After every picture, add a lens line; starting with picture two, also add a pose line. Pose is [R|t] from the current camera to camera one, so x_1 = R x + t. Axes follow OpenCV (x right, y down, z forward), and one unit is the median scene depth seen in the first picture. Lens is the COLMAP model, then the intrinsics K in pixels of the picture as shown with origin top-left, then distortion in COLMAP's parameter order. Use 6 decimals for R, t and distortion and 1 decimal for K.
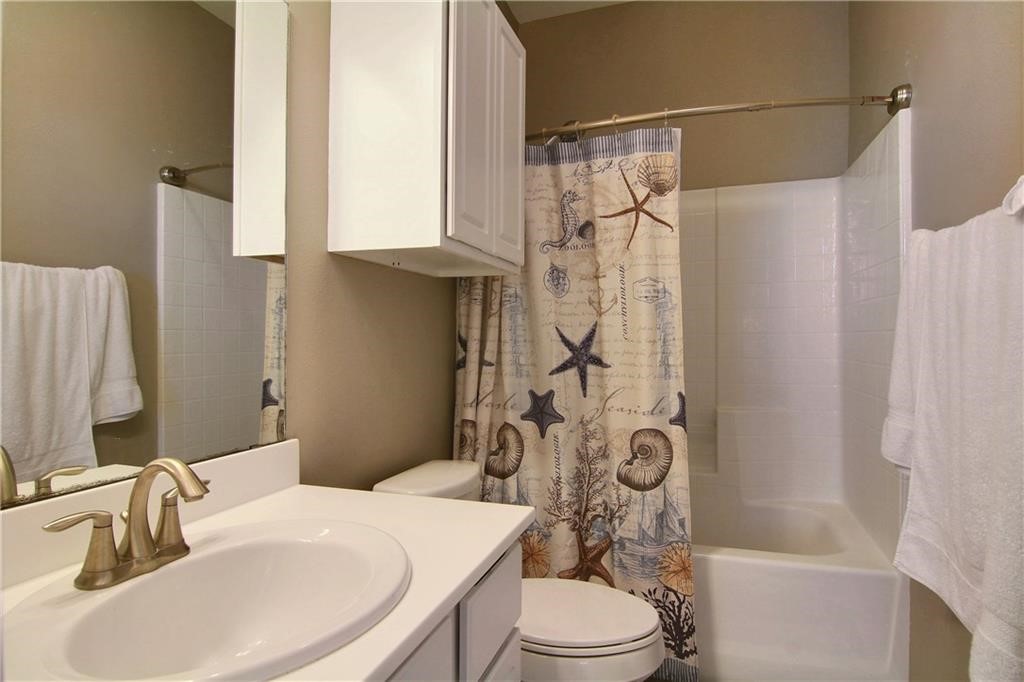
lens RADIAL K [[577.1, 0, 514.9], [0, 577.1, 340.6], [0, 0, 1]] dist [-0.004358, -0.000255]
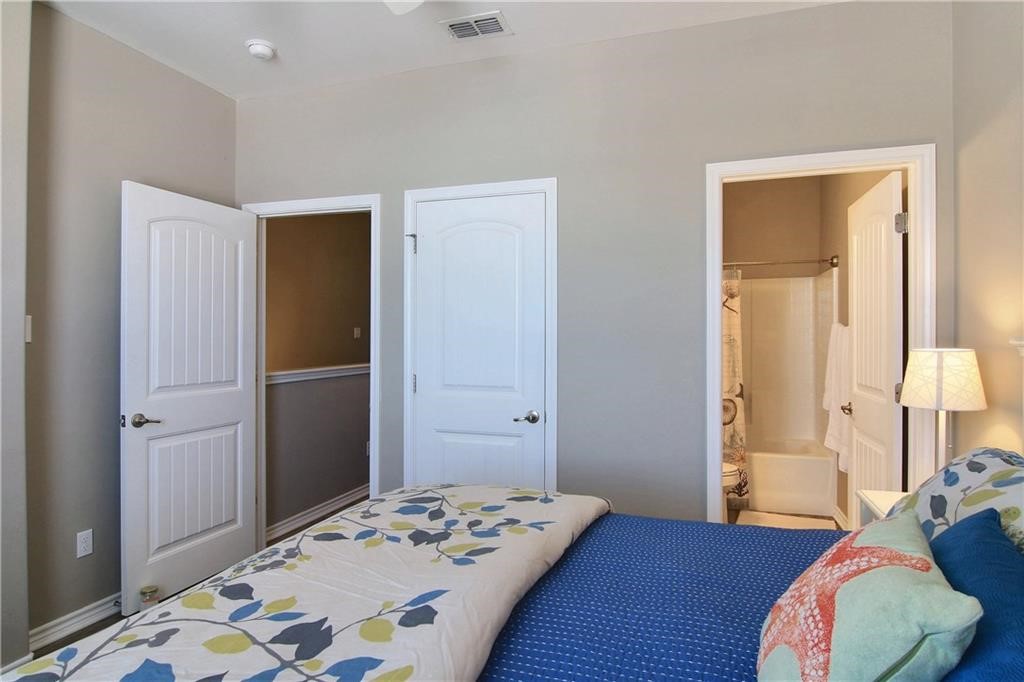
lens RADIAL K [[577.1, 0, 509.5], [0, 577.1, 338.3], [0, 0, 1]] dist [-0.004358, -0.000255]
pose [[0.999836, 0.002970, -0.017867, -0.606347], [-0.002956, 0.999995, 0.000786, -0.091680], [0.017869, -0.000733, 0.999840, -1.347697]]
